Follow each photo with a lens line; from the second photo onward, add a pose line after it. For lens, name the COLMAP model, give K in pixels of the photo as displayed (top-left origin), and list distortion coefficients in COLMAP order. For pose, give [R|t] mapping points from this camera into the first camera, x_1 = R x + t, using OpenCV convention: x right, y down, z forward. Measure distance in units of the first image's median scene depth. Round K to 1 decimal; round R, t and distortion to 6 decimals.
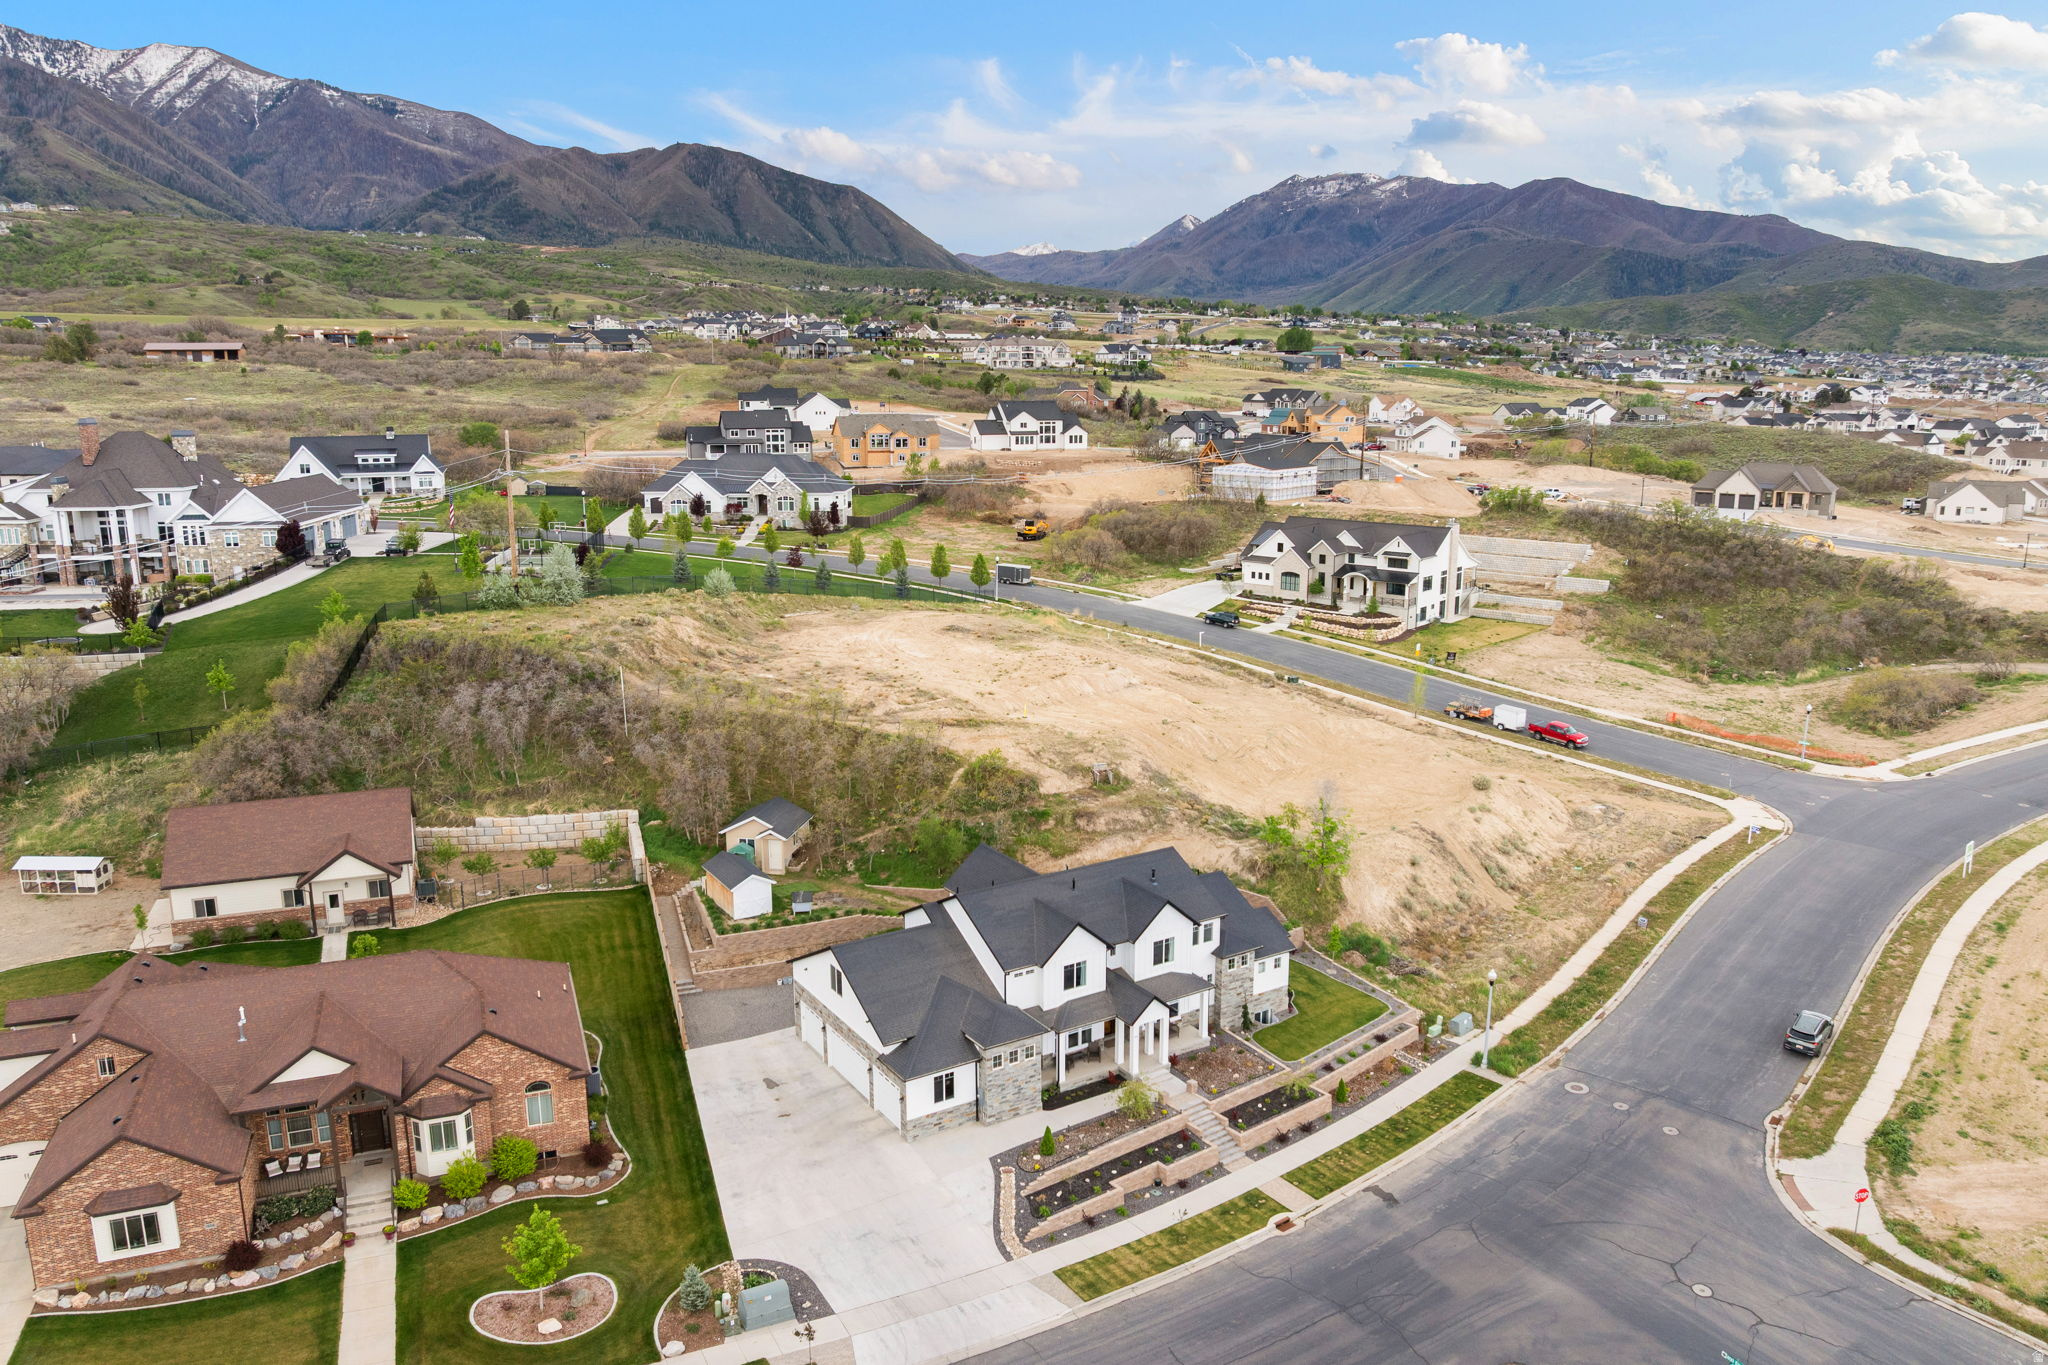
lens RADIAL K [[1443.9, 0, 1028.6], [0, 1443.9, 637.3], [0, 0, 1]] dist [-0.039297, 0.009704]
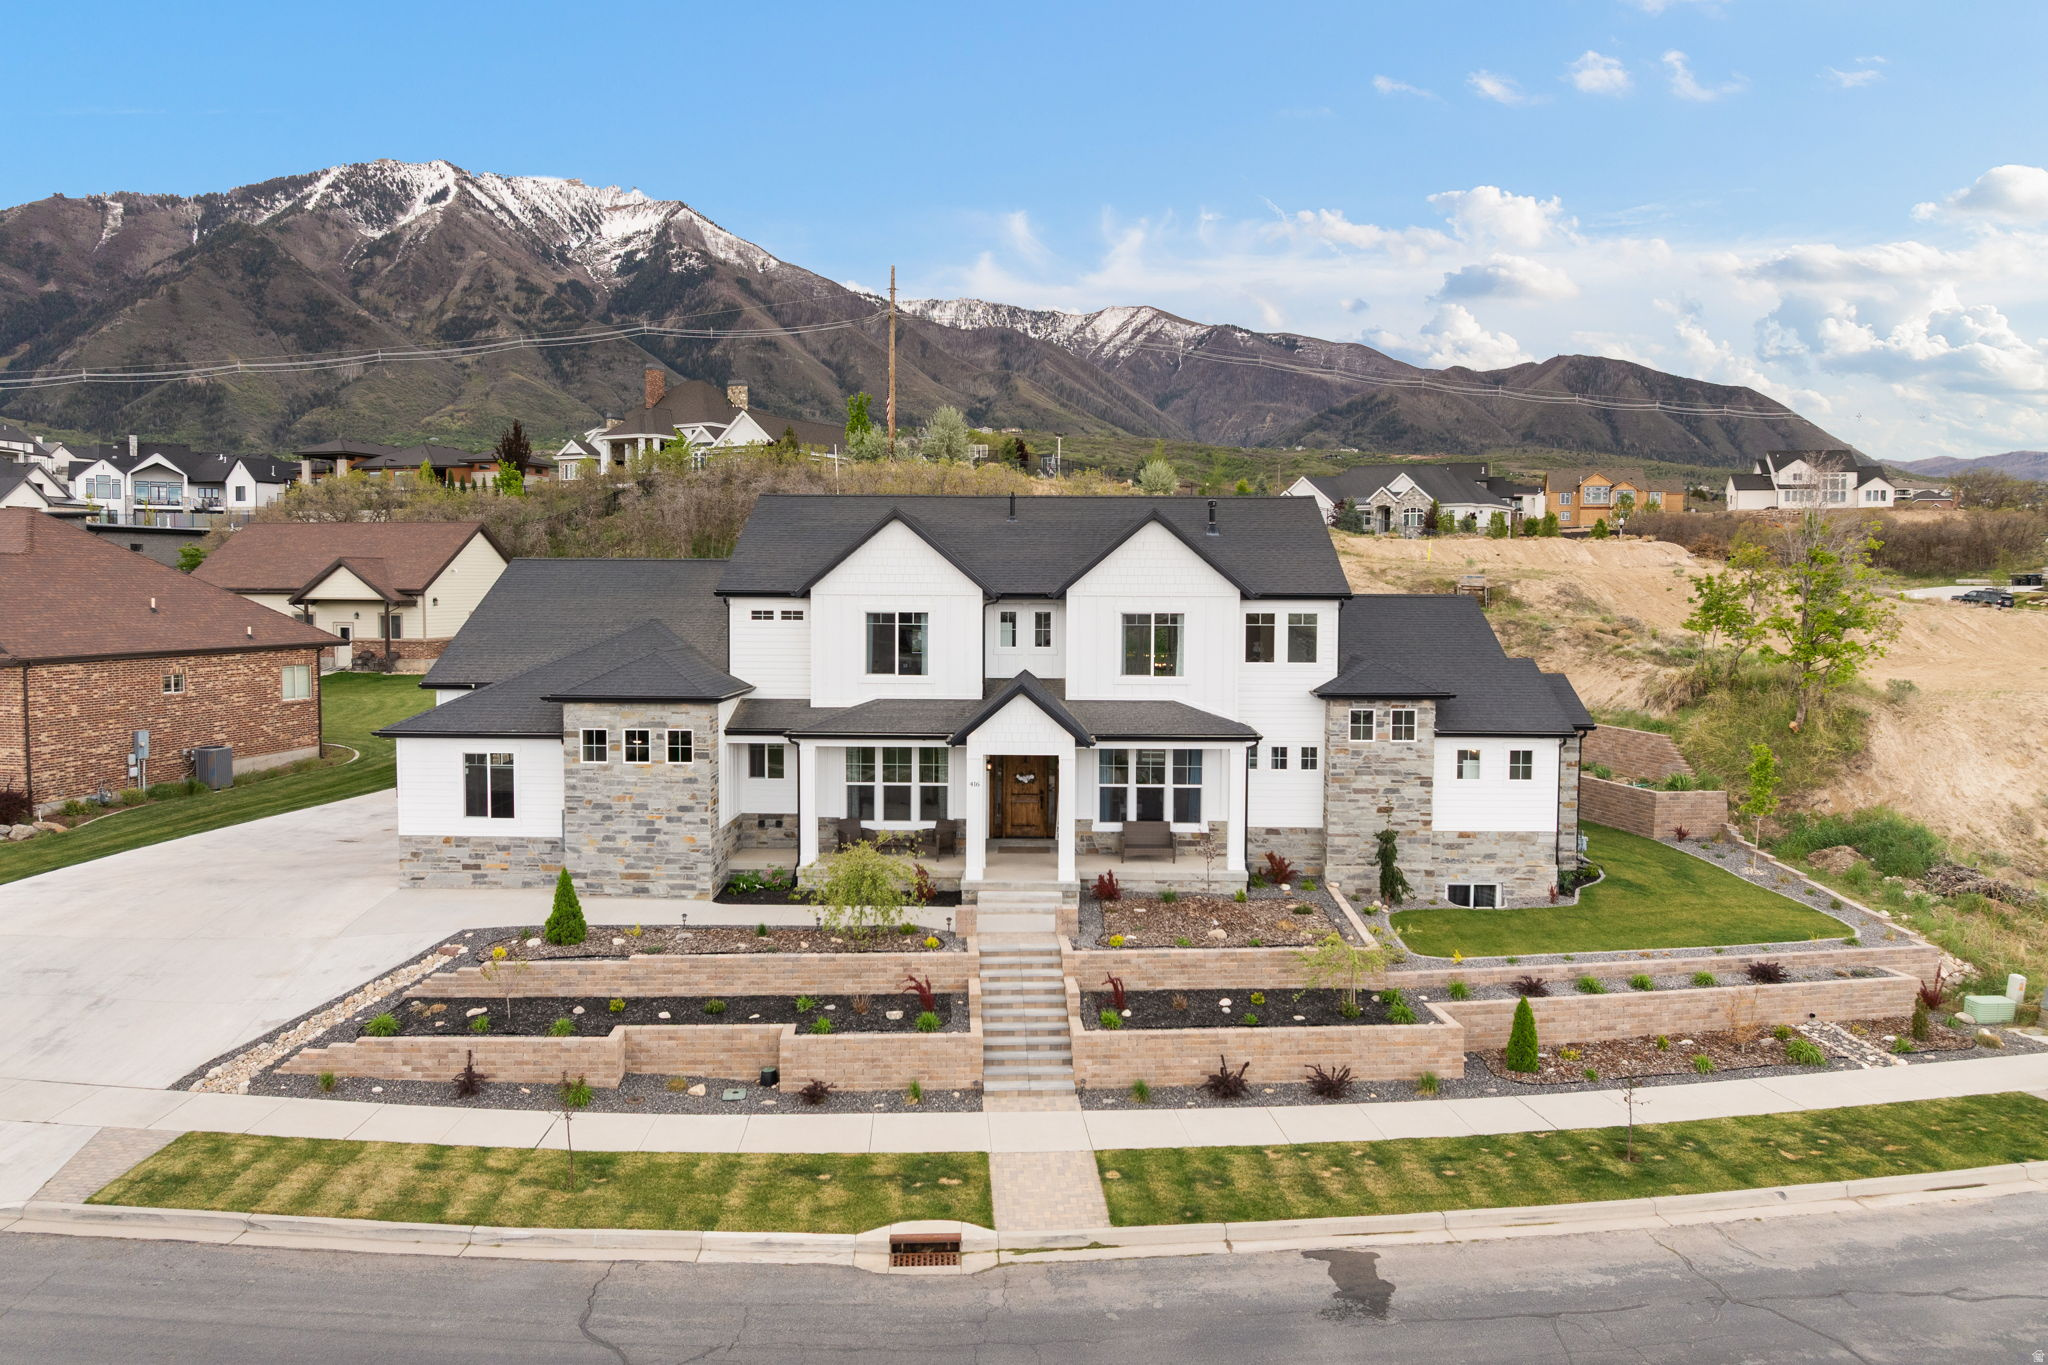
lens RADIAL K [[1441.5, 0, 1029.8], [0, 1441.5, 656.1], [0, 0, 1]] dist [-0.030752, -0.014683]
pose [[0.834850, 0.034899, -0.549370, 0.240090], [-0.108343, 0.988885, -0.101823, 0.218888], [0.539710, 0.144528, 0.829352, 0.518733]]
